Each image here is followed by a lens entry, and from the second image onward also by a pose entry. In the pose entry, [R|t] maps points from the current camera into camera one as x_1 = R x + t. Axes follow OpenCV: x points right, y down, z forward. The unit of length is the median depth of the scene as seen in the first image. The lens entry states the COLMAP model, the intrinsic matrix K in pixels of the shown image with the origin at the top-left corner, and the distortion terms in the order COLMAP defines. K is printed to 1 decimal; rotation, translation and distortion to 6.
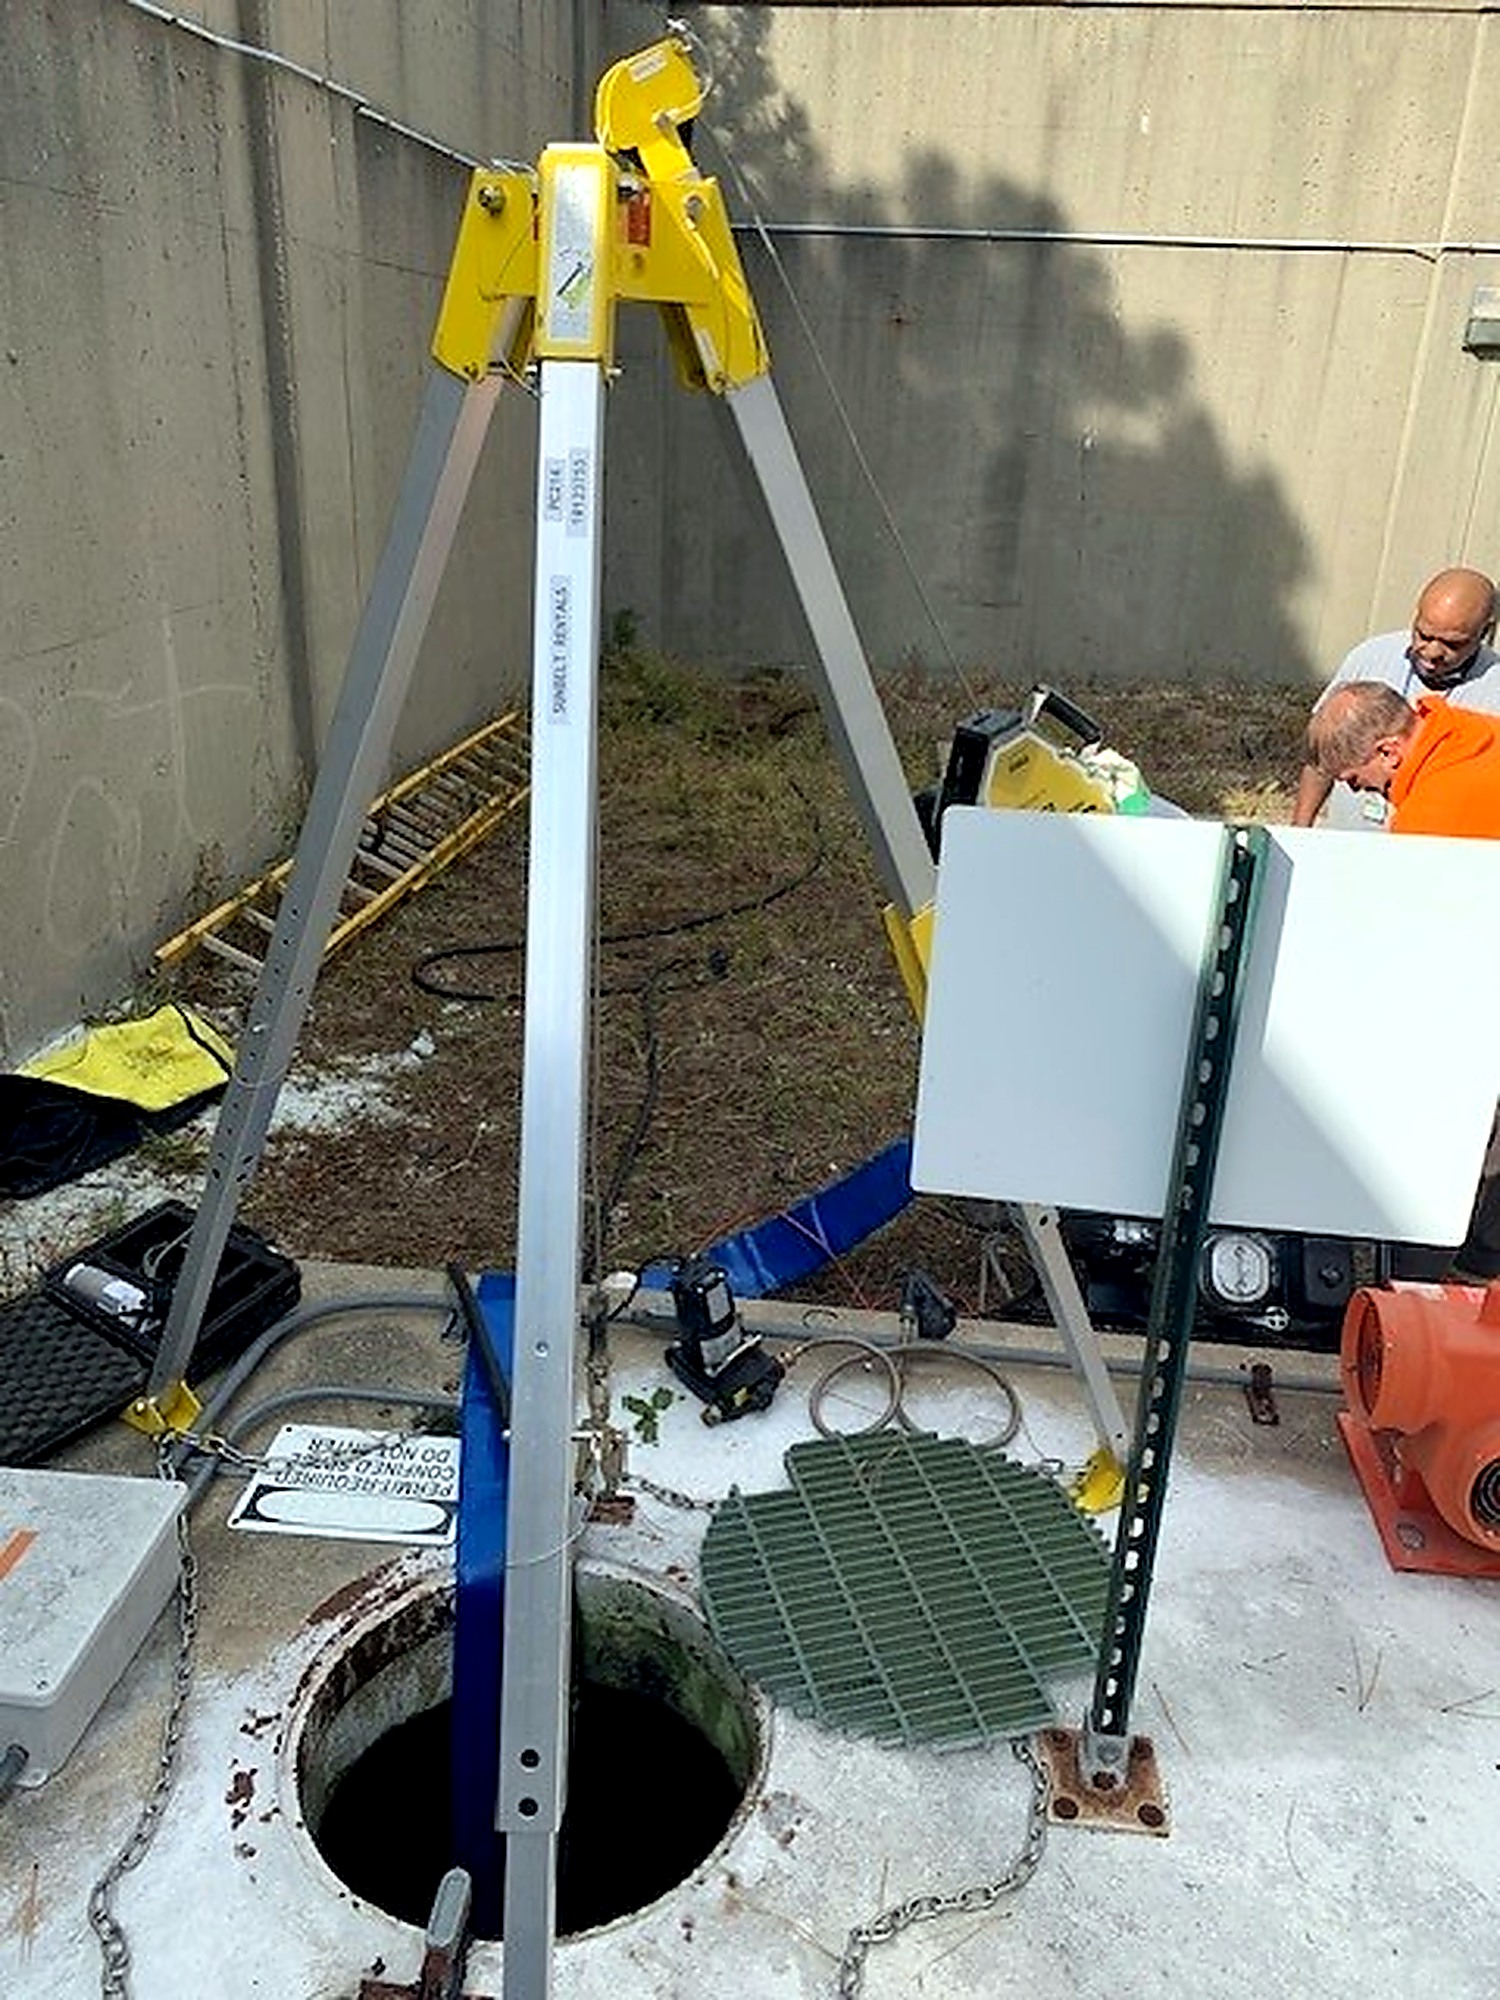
lens RADIAL K [[1515.2, 0, 750.0], [0, 1515.2, 1000.0], [0, 0, 1]] dist [-0.004626, -0.000074]
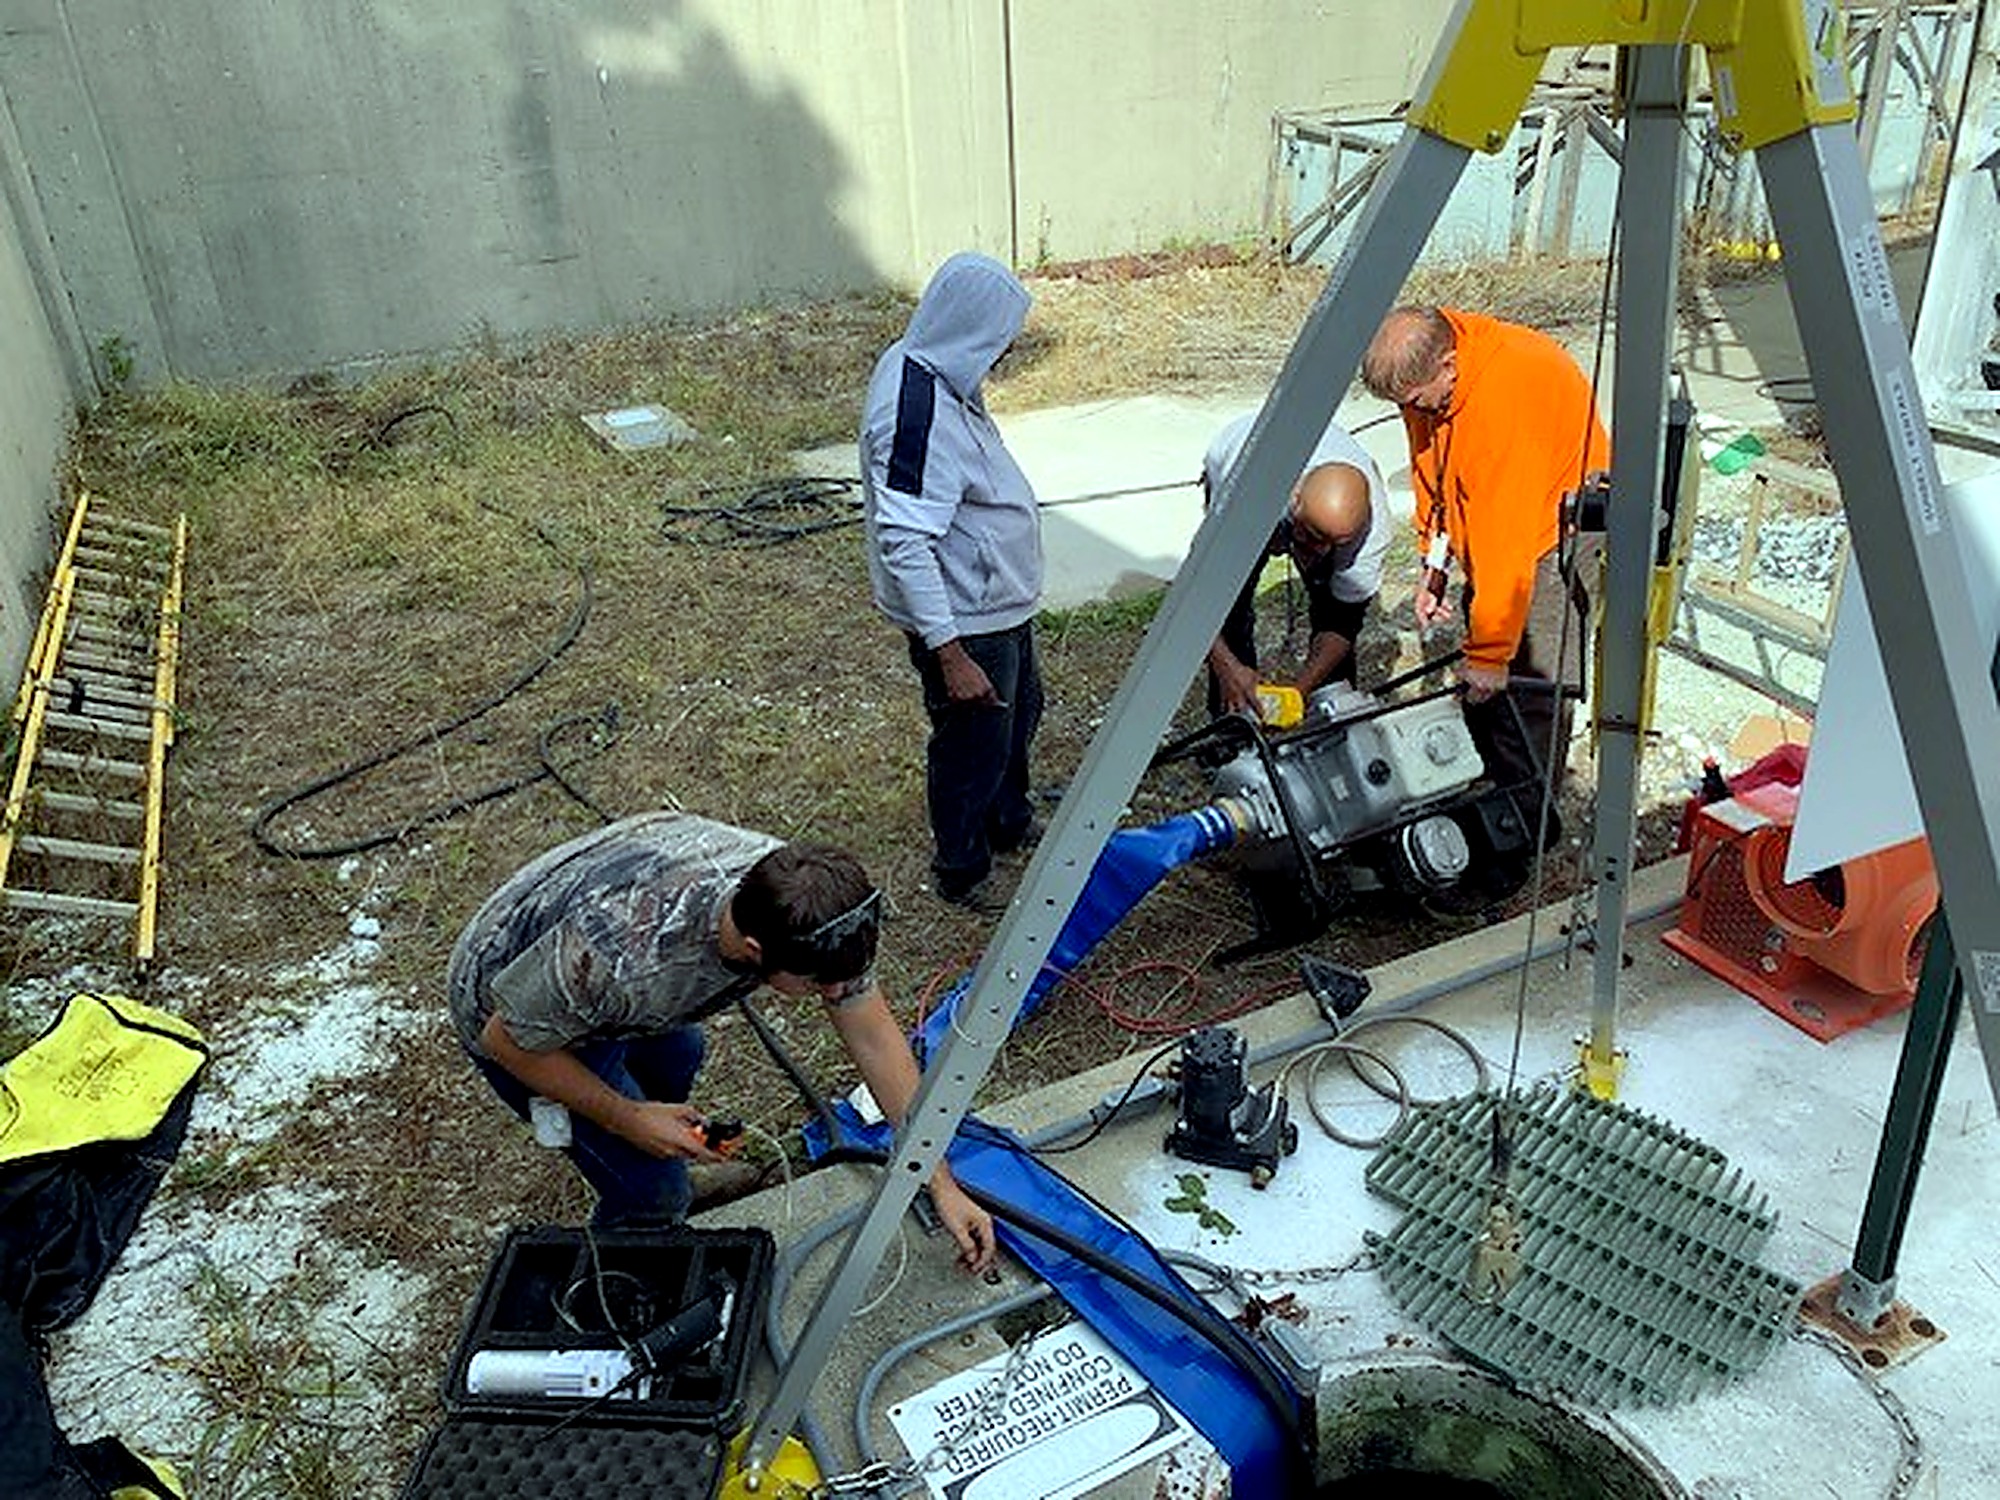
lens RADIAL K [[1515.2, 0, 997.8], [0, 1515.2, 708.0], [0, 0, 1]] dist [-0.004626, -0.000074]
pose [[0.843169, -0.300465, 0.445856, -0.301609], [0.273524, 0.953655, 0.125406, -0.106850], [-0.462873, 0.016214, 0.886276, 0.127916]]
